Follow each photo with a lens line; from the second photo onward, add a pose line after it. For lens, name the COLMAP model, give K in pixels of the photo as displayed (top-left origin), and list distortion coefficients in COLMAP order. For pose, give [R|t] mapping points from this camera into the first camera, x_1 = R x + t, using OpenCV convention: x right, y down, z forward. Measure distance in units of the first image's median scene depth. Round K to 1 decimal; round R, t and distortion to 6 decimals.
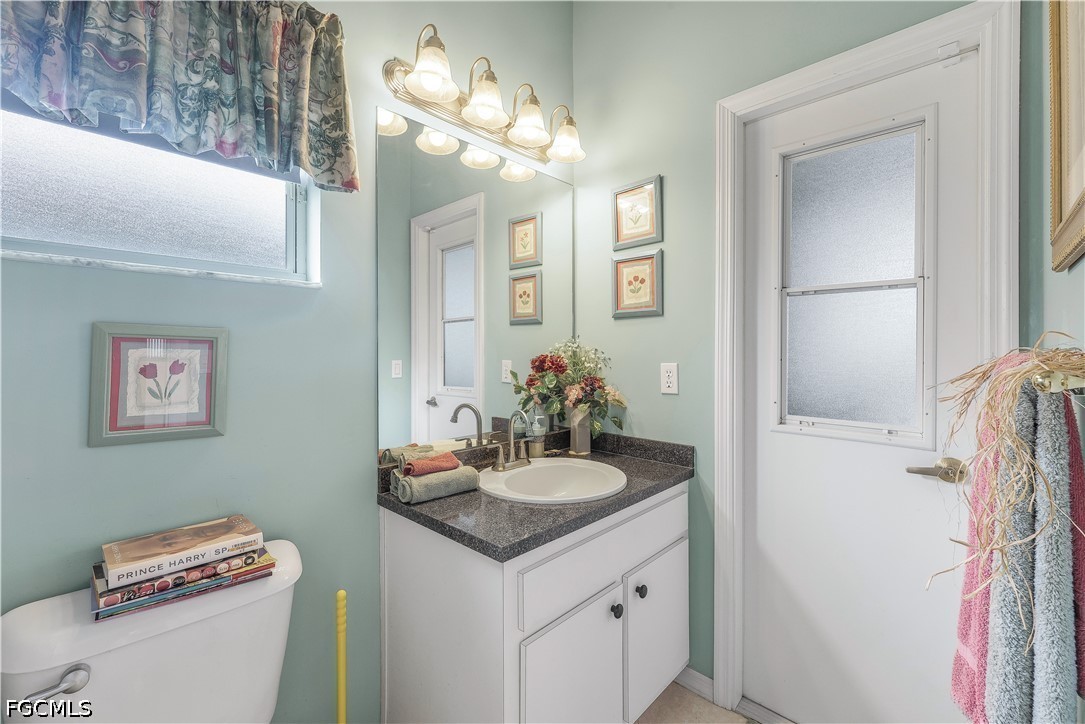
lens RADIAL K [[454.8, 0, 545.7], [0, 454.8, 357.5], [0, 0, 1]] dist [-0.001111, -0.000025]
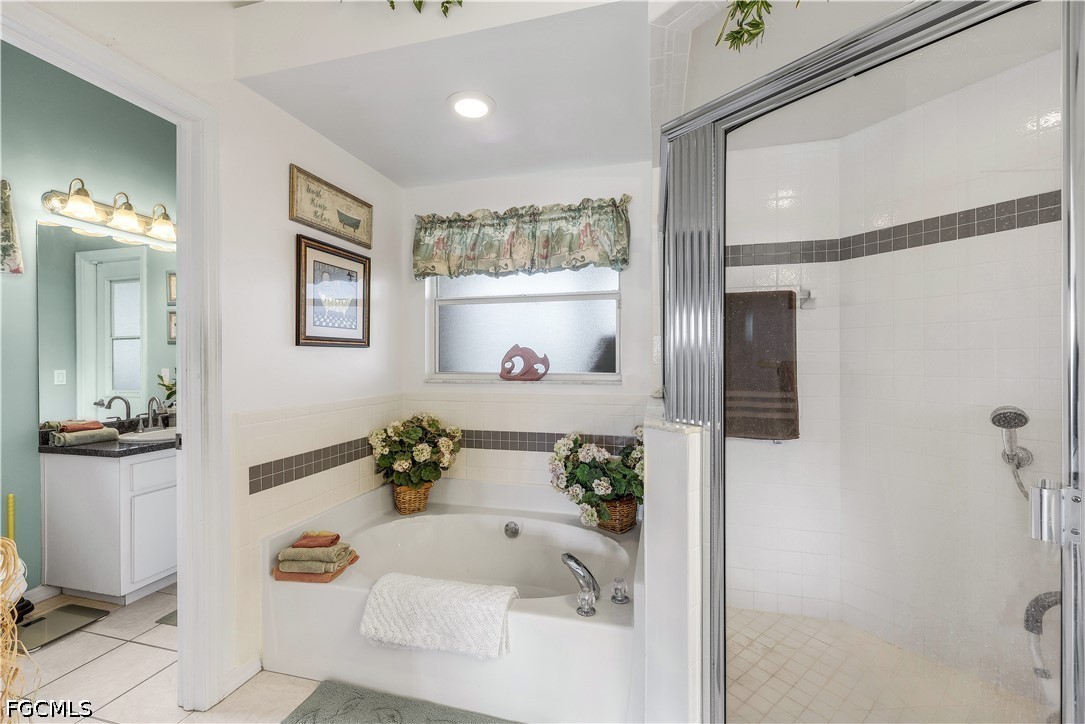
lens RADIAL K [[445.8, 0, 540.6], [0, 445.8, 360.8], [0, 0, 1]] dist [-0.000354, -0.000002]
pose [[0.880494, -0.007528, 0.473997, 0.483148], [0.012410, 0.999897, -0.007171, 0.011693], [-0.473894, 0.012196, 0.880497, -1.326213]]
